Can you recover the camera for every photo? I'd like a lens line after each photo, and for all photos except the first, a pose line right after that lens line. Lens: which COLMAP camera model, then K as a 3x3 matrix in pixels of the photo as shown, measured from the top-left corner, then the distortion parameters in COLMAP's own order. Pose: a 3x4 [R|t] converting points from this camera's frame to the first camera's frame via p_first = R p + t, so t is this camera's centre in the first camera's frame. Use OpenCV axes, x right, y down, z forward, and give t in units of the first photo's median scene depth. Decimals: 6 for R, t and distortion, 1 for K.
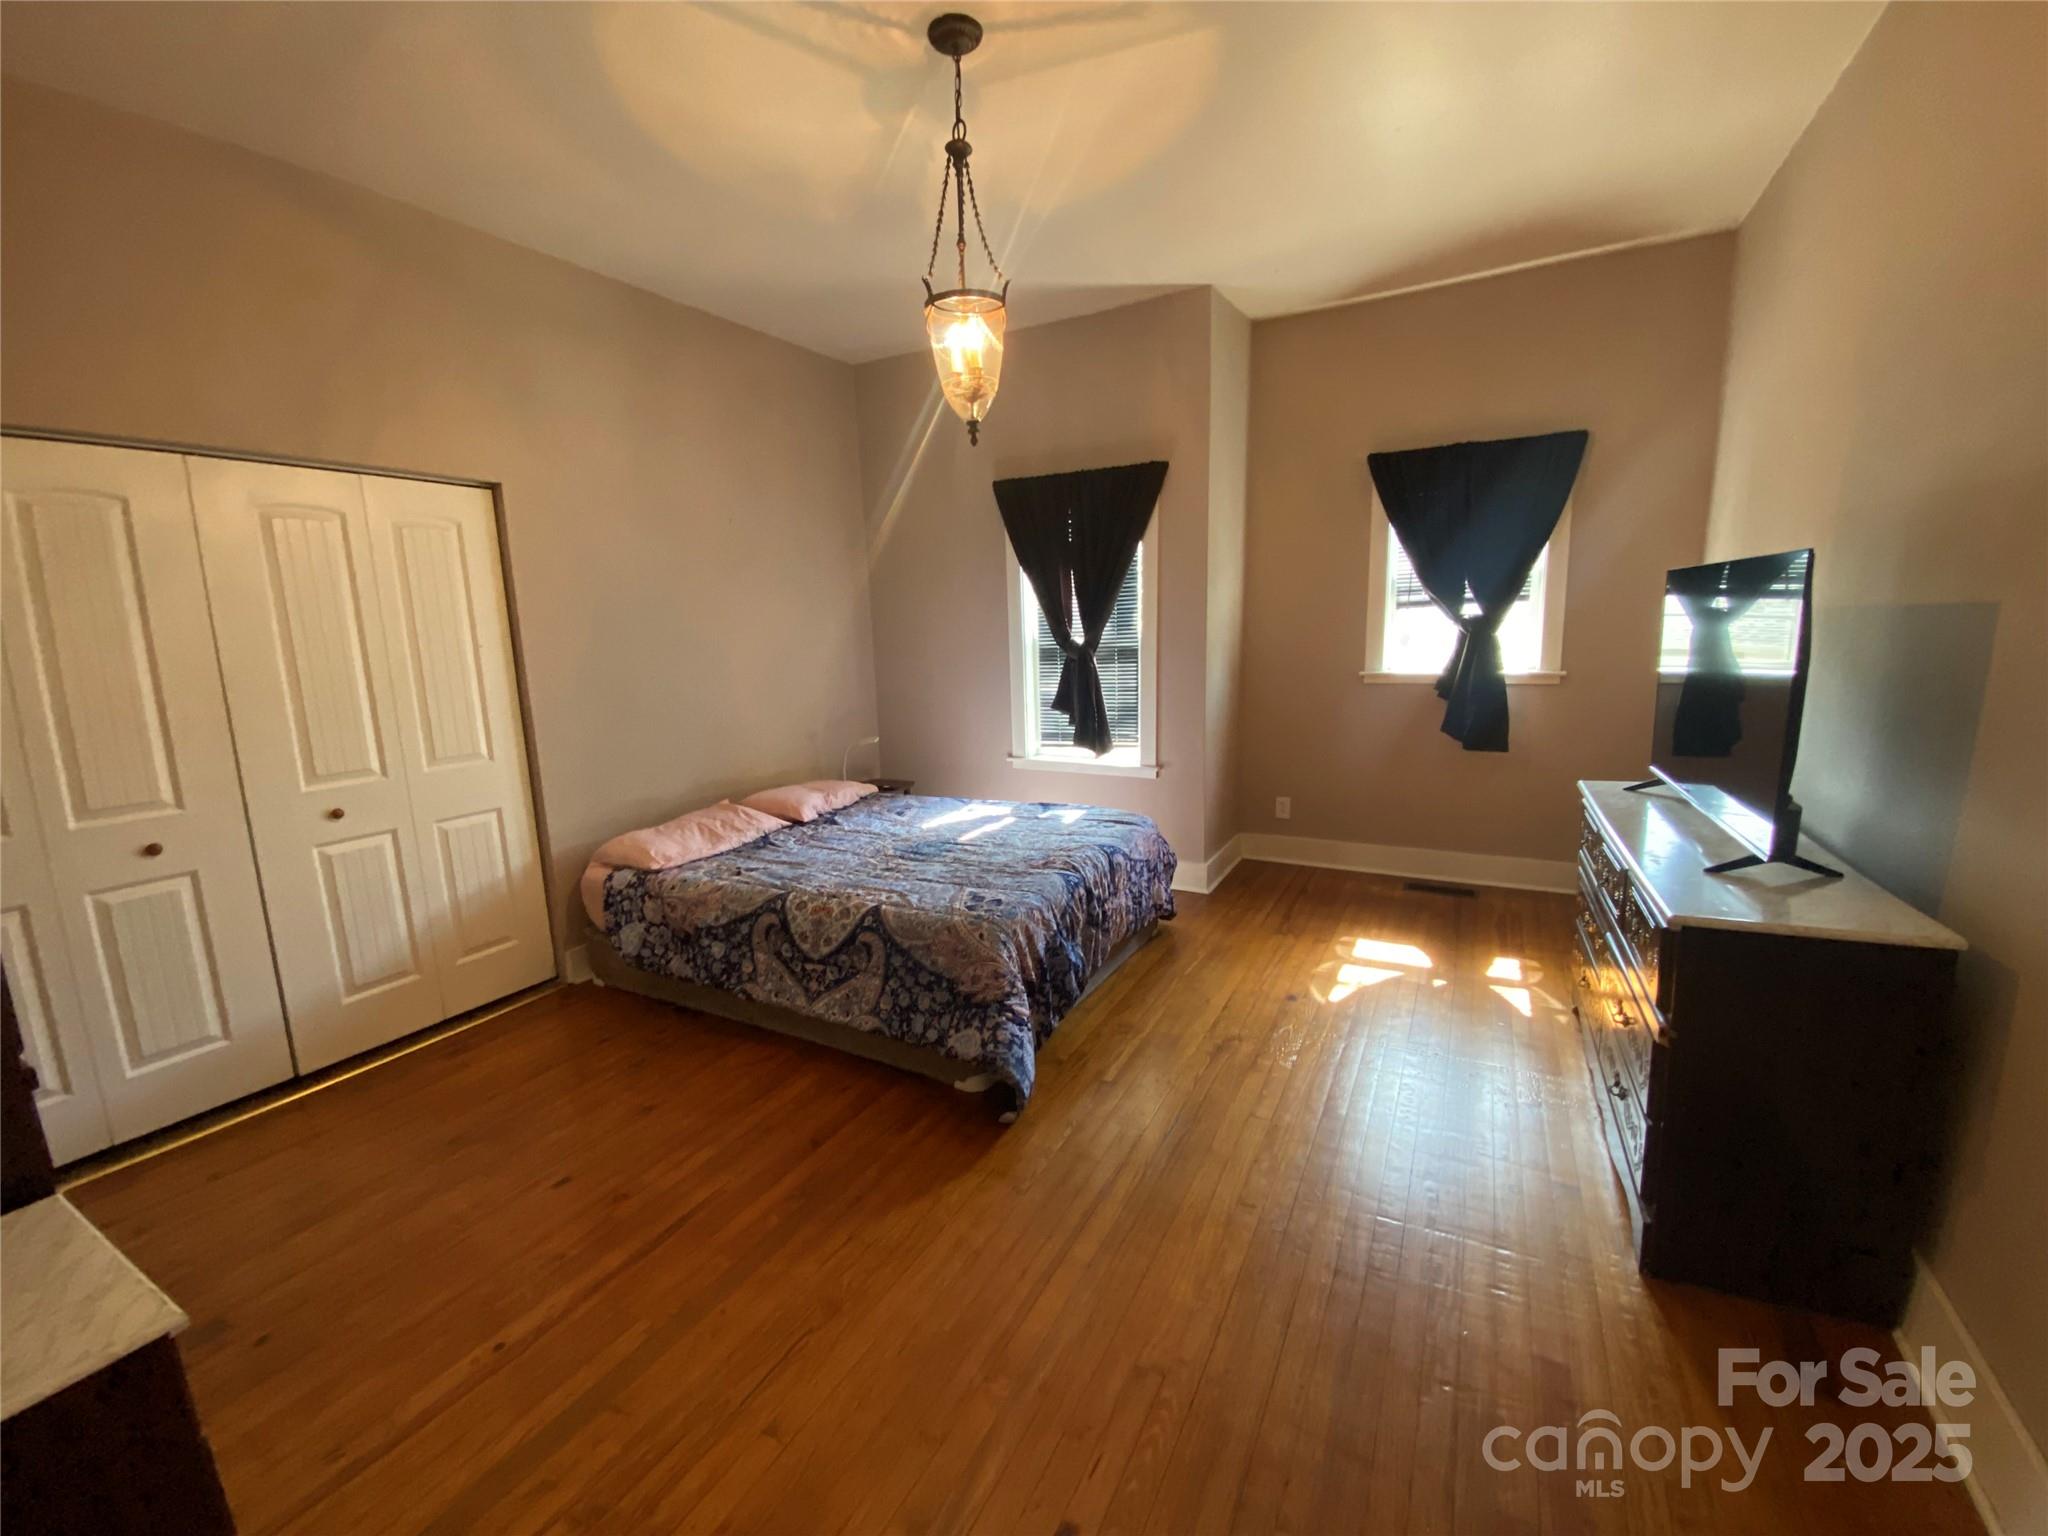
lens RADIAL K [[835.4, 0, 1024.0], [0, 835.4, 768.0], [0, 0, 1]] dist [0.032353, -0.042193]
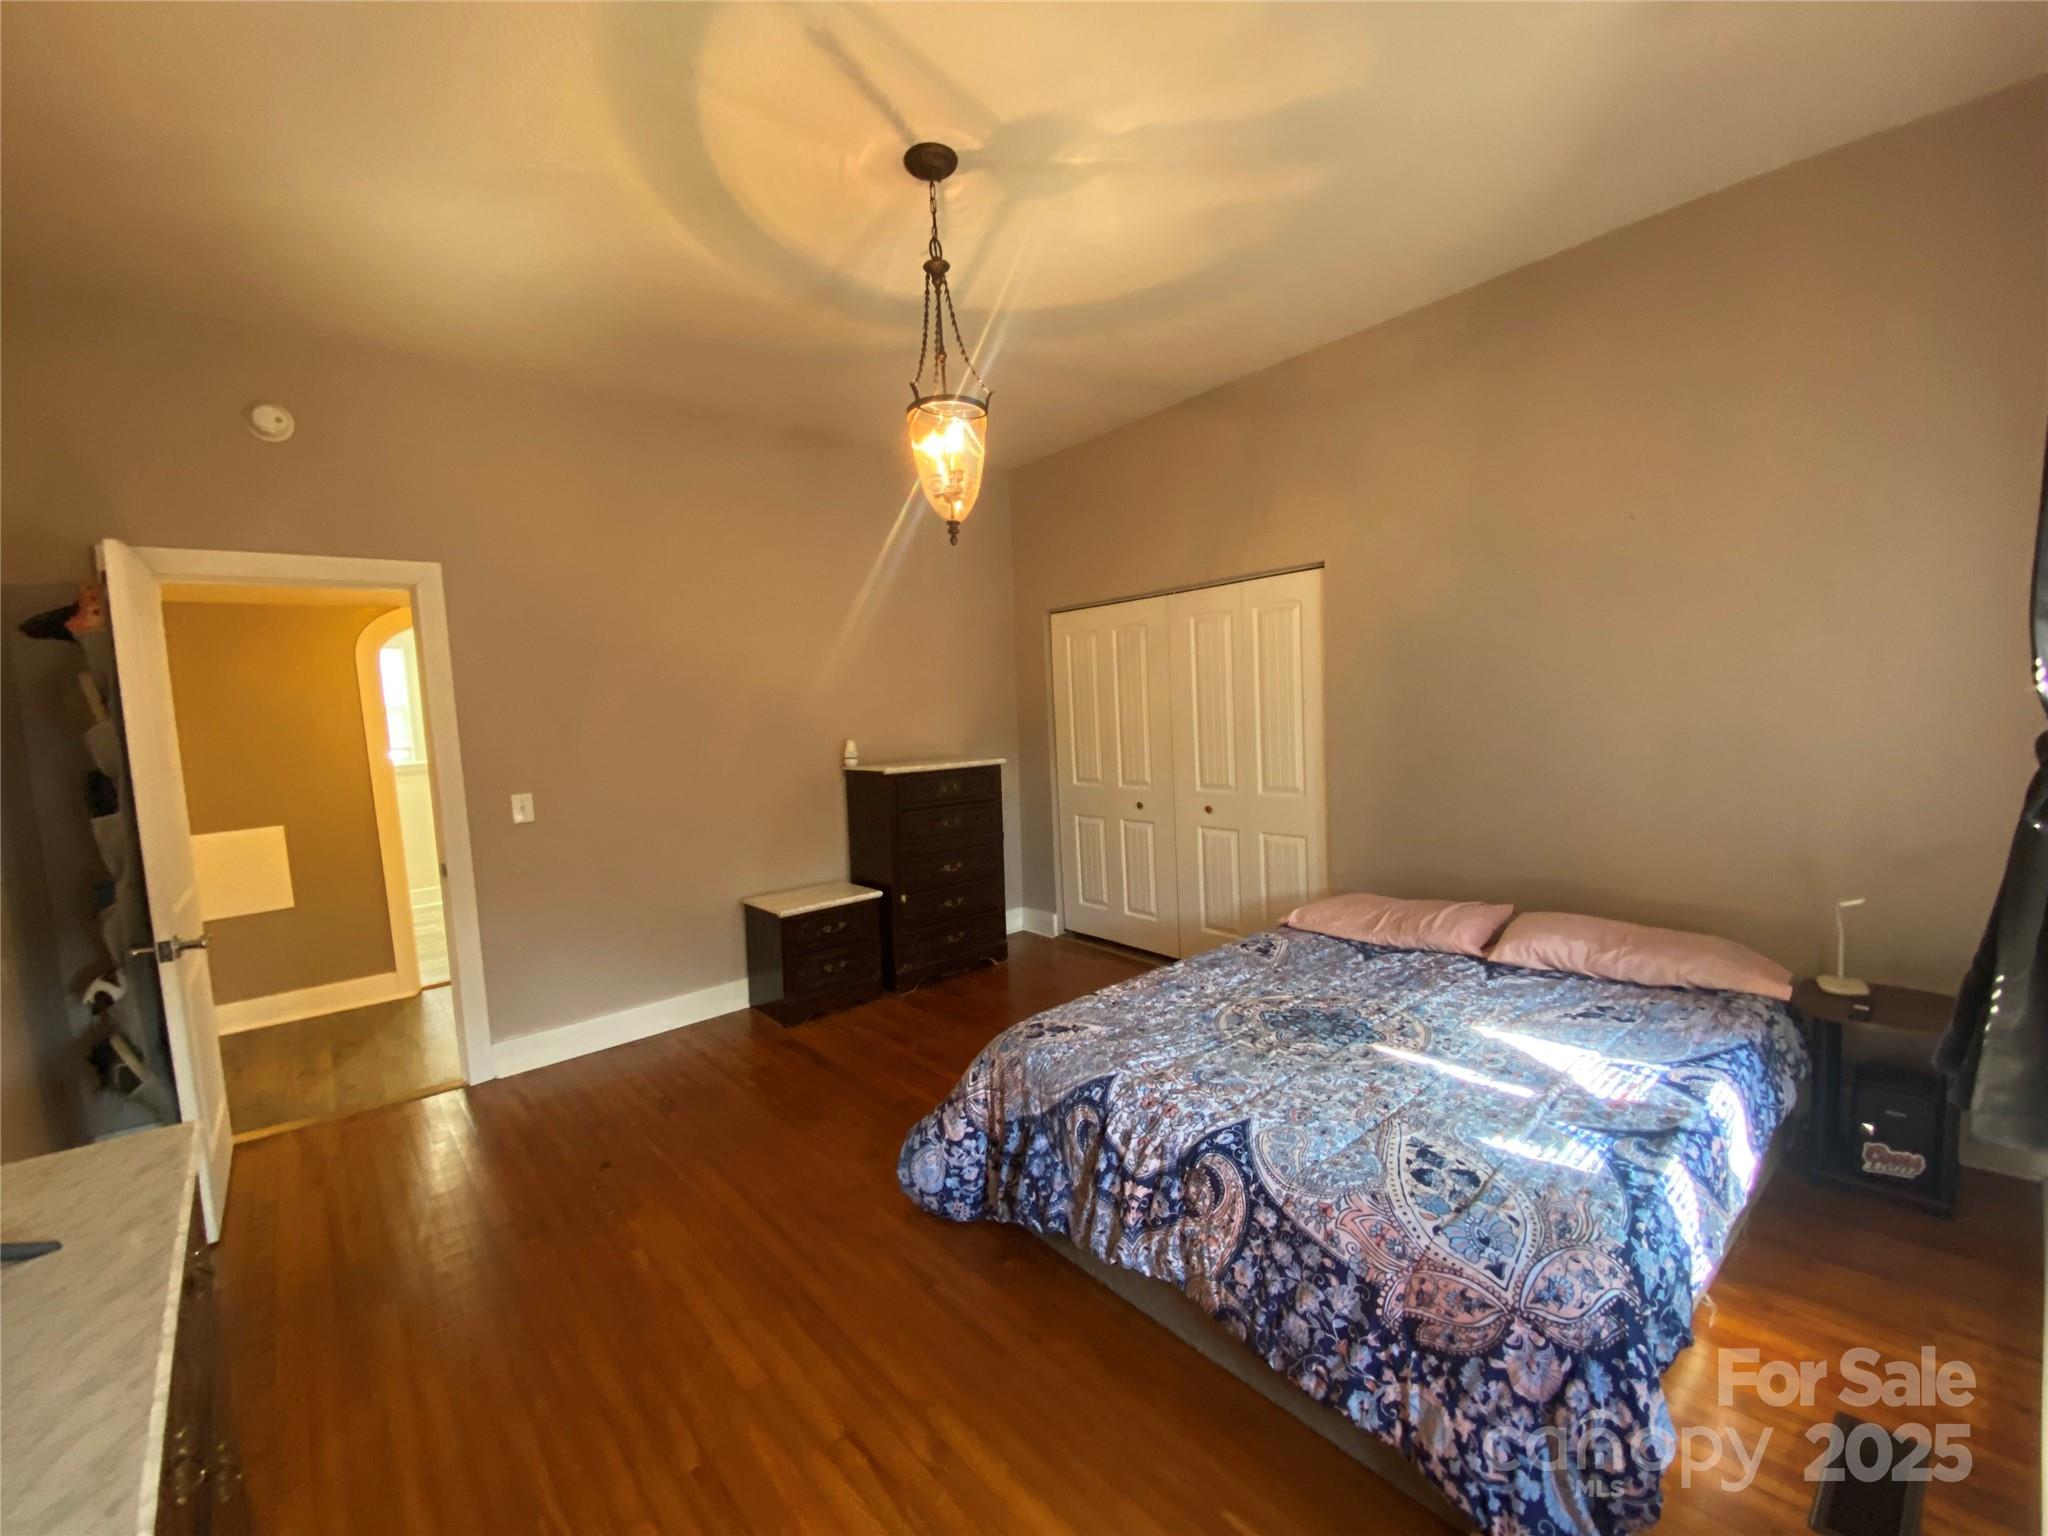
lens RADIAL K [[835.4, 0, 1024.0], [0, 835.4, 768.0], [0, 0, 1]] dist [0.032353, -0.042193]
pose [[-0.352241, 0.121058, -0.928047, 0.697537], [-0.095256, 0.981813, 0.164226, -0.235831], [0.931049, 0.146249, -0.334303, 1.168507]]
